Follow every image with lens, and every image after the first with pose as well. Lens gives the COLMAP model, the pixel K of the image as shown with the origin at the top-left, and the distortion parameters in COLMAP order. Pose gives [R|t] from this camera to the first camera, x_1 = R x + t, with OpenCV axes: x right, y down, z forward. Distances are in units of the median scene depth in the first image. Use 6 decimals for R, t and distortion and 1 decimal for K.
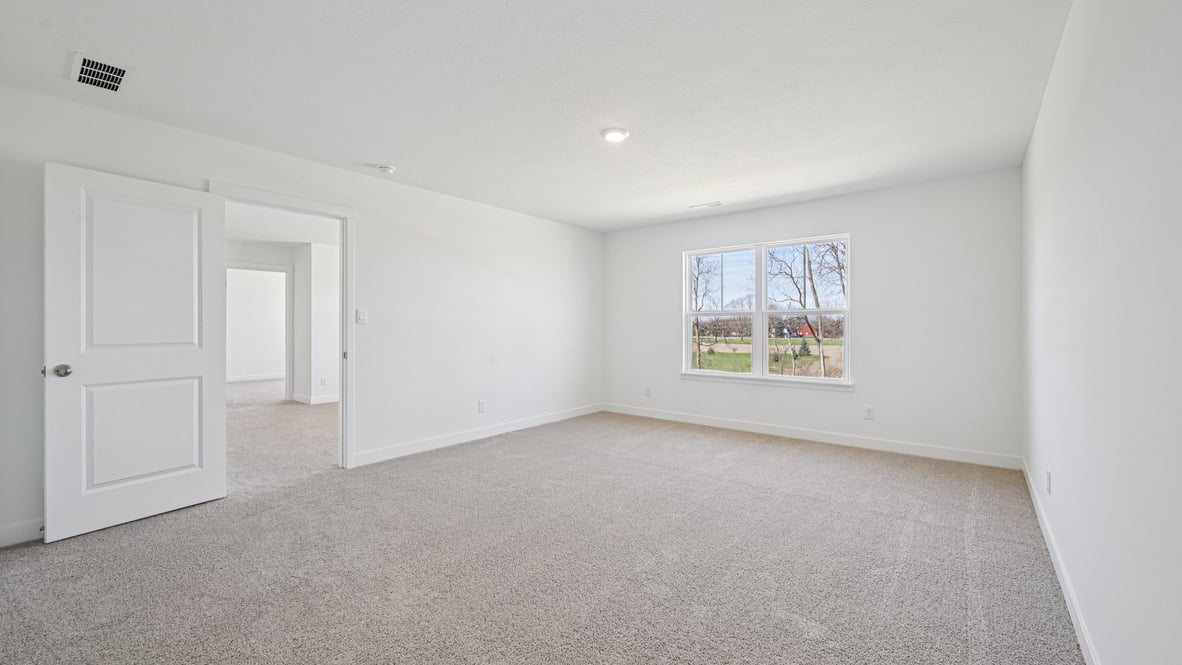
lens RADIAL K [[463.8, 0, 591.0], [0, 463.8, 332.5], [0, 0, 1]] dist [-0.000436, 0.000047]
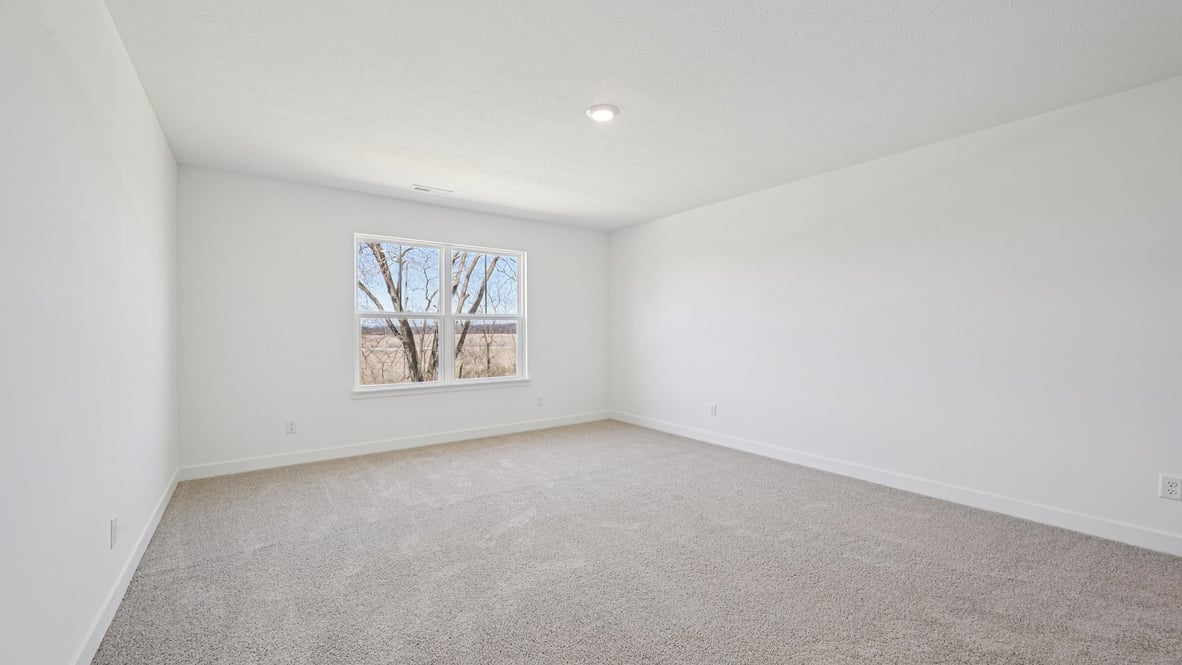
lens RADIAL K [[463.8, 0, 591.0], [0, 463.8, 332.5], [0, 0, 1]] dist [-0.000436, 0.000047]
pose [[0.248304, -0.003504, 0.968676, -0.527166], [0.011165, 0.999937, 0.000755, -0.006865], [-0.968618, 0.010628, 0.248328, 0.514845]]
